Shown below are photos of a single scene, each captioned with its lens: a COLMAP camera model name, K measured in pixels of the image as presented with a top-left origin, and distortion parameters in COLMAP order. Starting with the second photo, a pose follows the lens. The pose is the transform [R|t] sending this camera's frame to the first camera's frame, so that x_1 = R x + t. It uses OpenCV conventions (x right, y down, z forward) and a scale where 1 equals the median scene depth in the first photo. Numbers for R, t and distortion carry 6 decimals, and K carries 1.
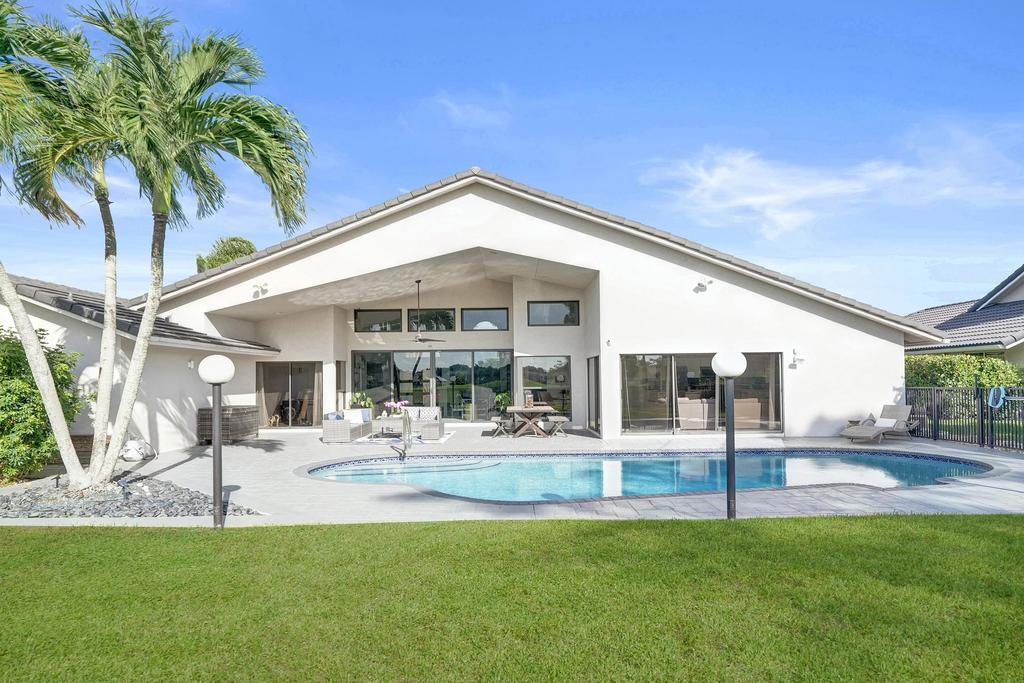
lens RADIAL K [[636.6, 0, 509.6], [0, 636.6, 358.6], [0, 0, 1]] dist [0.037208, 0.000191]
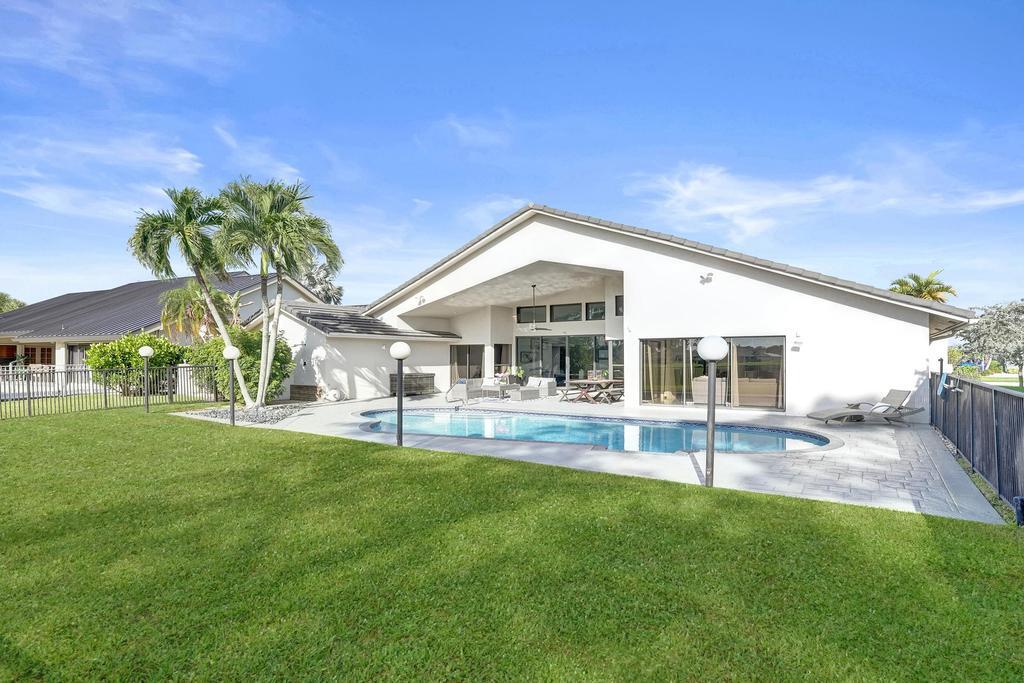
lens RADIAL K [[542.4, 0, 522.9], [0, 542.4, 349.2], [0, 0, 1]] dist [0.054171, 0.000106]
pose [[0.840110, 0.001652, -0.542413, 0.549248], [0.008815, 0.999822, 0.016699, -0.005951], [0.542344, -0.018811, 0.839946, 0.005430]]
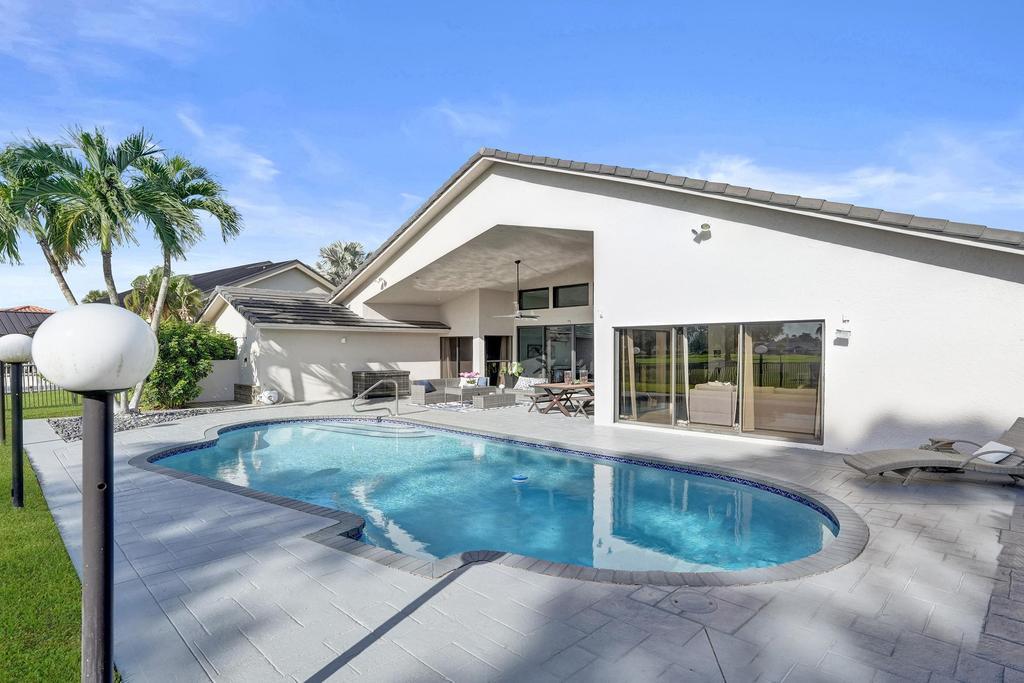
lens RADIAL K [[538.3, 0, 512.0], [0, 538.3, 341.5], [0, 0, 1]] dist [-0.004512, -0.000559]
pose [[0.705951, 0.000887, -0.708260, 0.579693], [0.014678, 0.999766, 0.015882, -0.001207], [0.708109, -0.021608, 0.705773, 0.403287]]
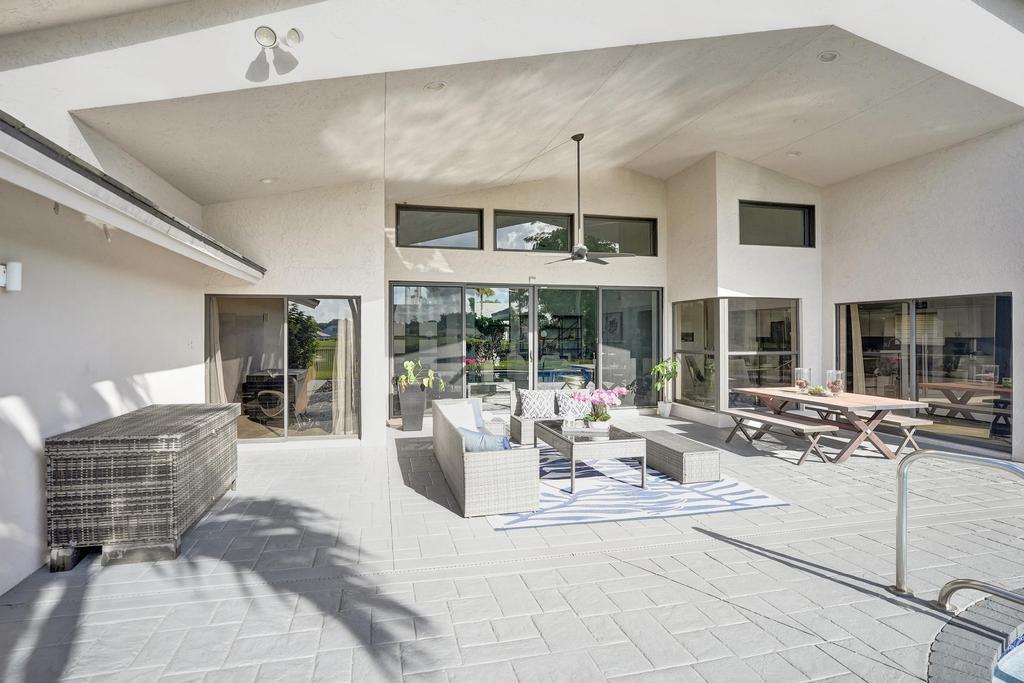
lens RADIAL K [[551.4, 0, 531.9], [0, 551.4, 330.2], [0, 0, 1]] dist [-0.002977, 0.016426]
pose [[0.966885, 0.012501, 0.254906, -0.331701], [-0.018306, 0.999624, 0.020411, 0.022828], [-0.254555, -0.024401, 0.966750, 0.693350]]
